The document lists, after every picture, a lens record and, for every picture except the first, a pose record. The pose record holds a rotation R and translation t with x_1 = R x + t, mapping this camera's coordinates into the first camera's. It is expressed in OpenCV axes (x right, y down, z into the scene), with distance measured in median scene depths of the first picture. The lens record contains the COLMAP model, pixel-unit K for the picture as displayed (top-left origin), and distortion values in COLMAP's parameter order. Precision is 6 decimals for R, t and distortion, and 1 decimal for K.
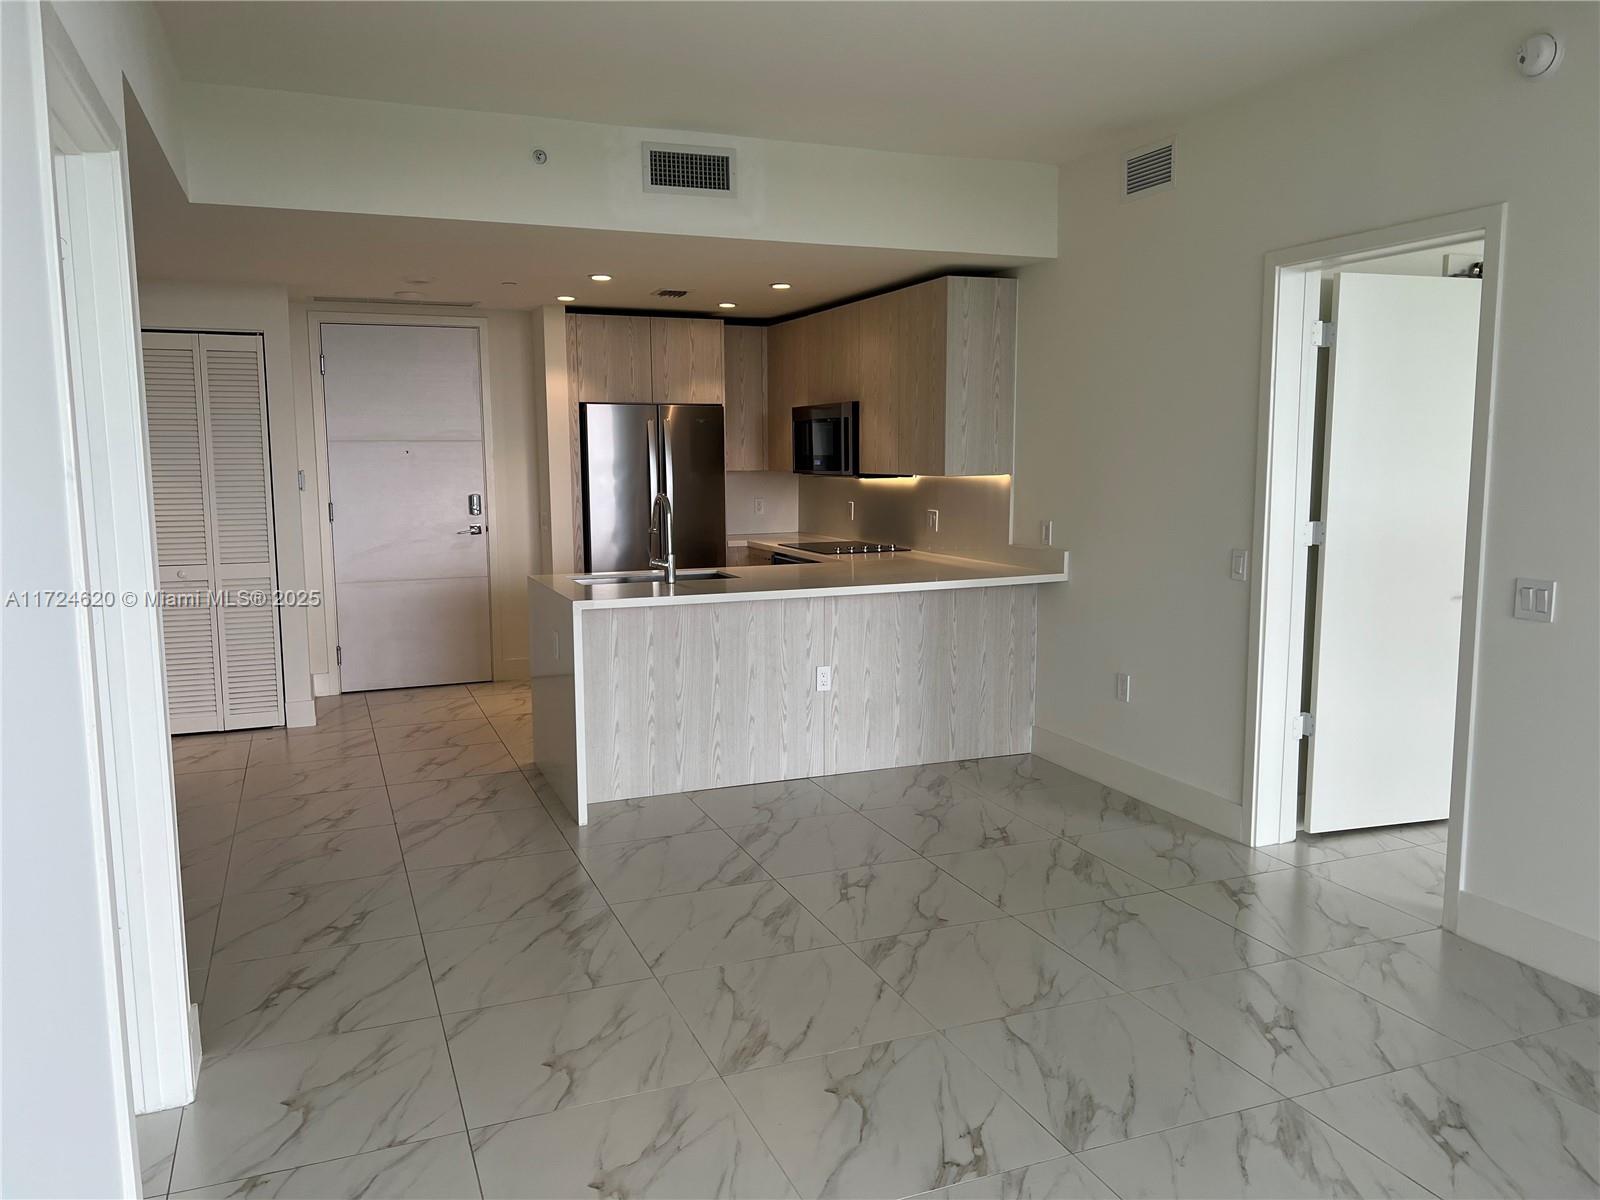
lens RADIAL K [[1197.1, 0, 801.9], [0, 1197.1, 604.4], [0, 0, 1]] dist [0.151717, -0.303800]
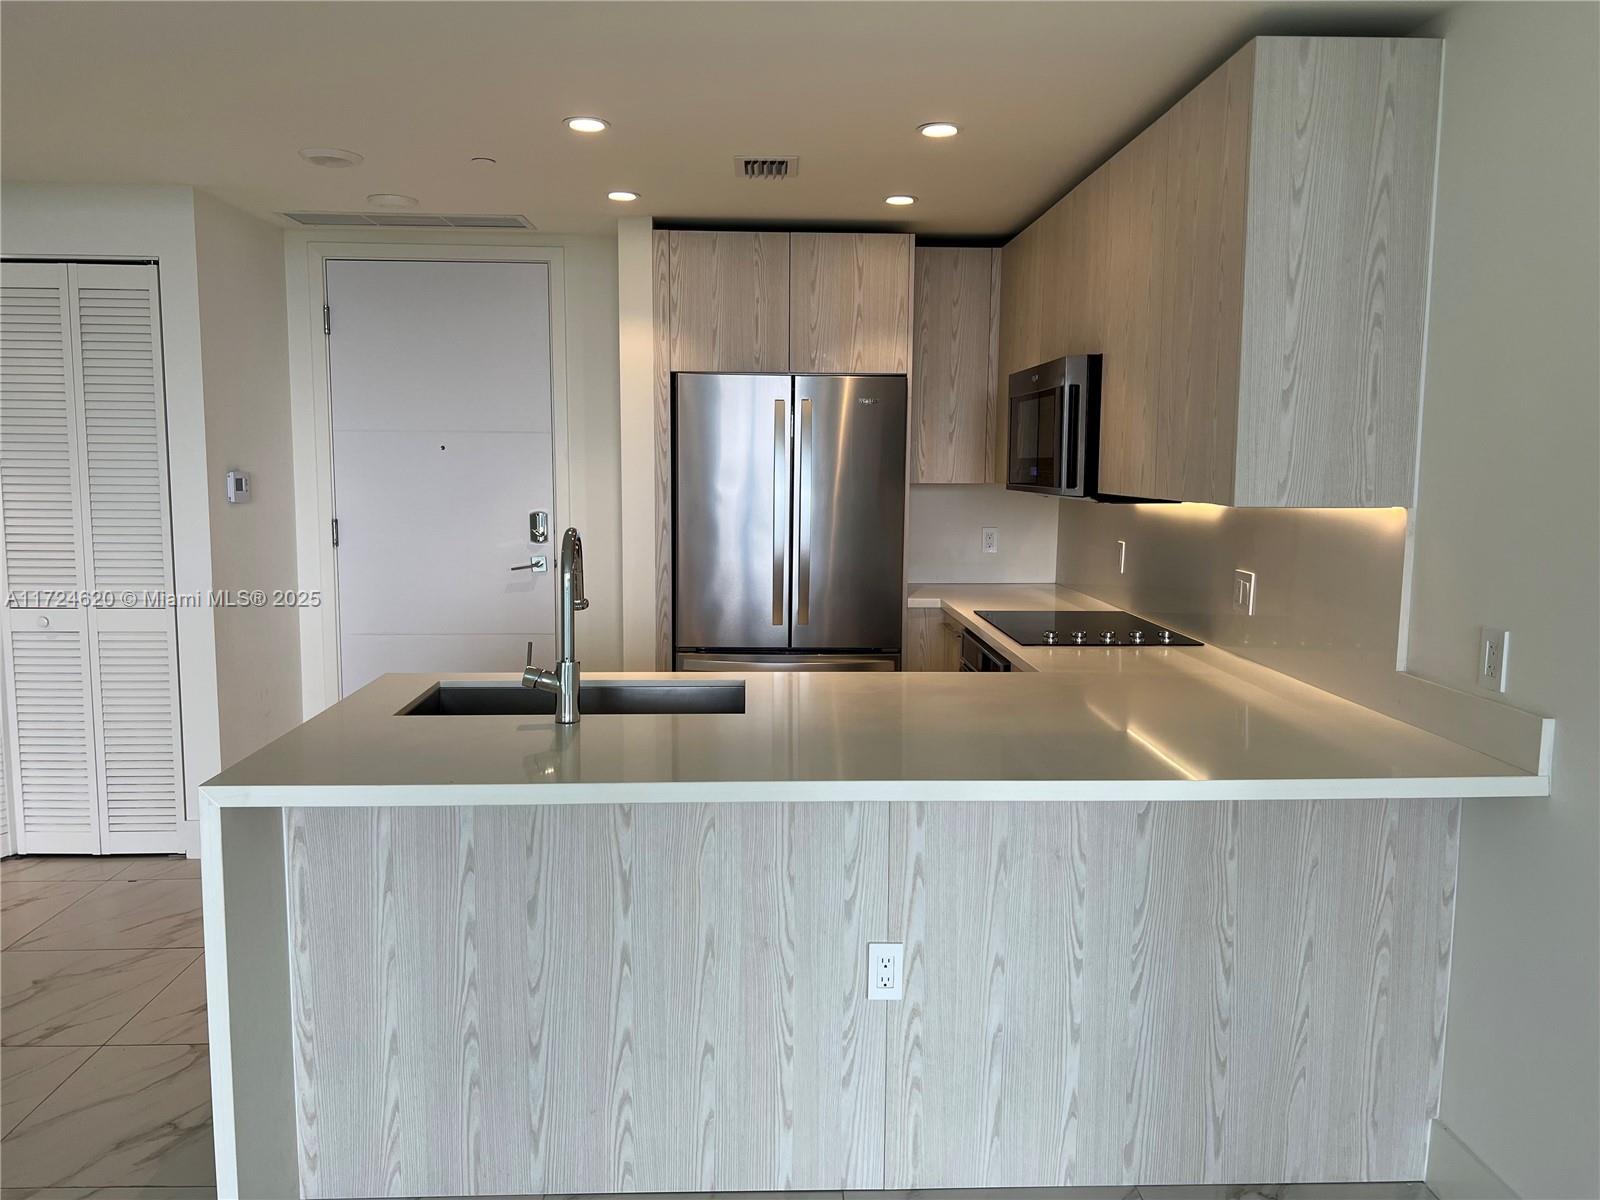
lens RADIAL K [[1211.6, 0, 798.6], [0, 1211.6, 590.1], [0, 0, 1]] dist [0.070294, -0.103013]
pose [[0.942186, 0.051045, -0.331179, 0.115956], [-0.057579, 0.998291, -0.009941, -0.062731], [0.330105, 0.028435, 0.943516, 0.525727]]
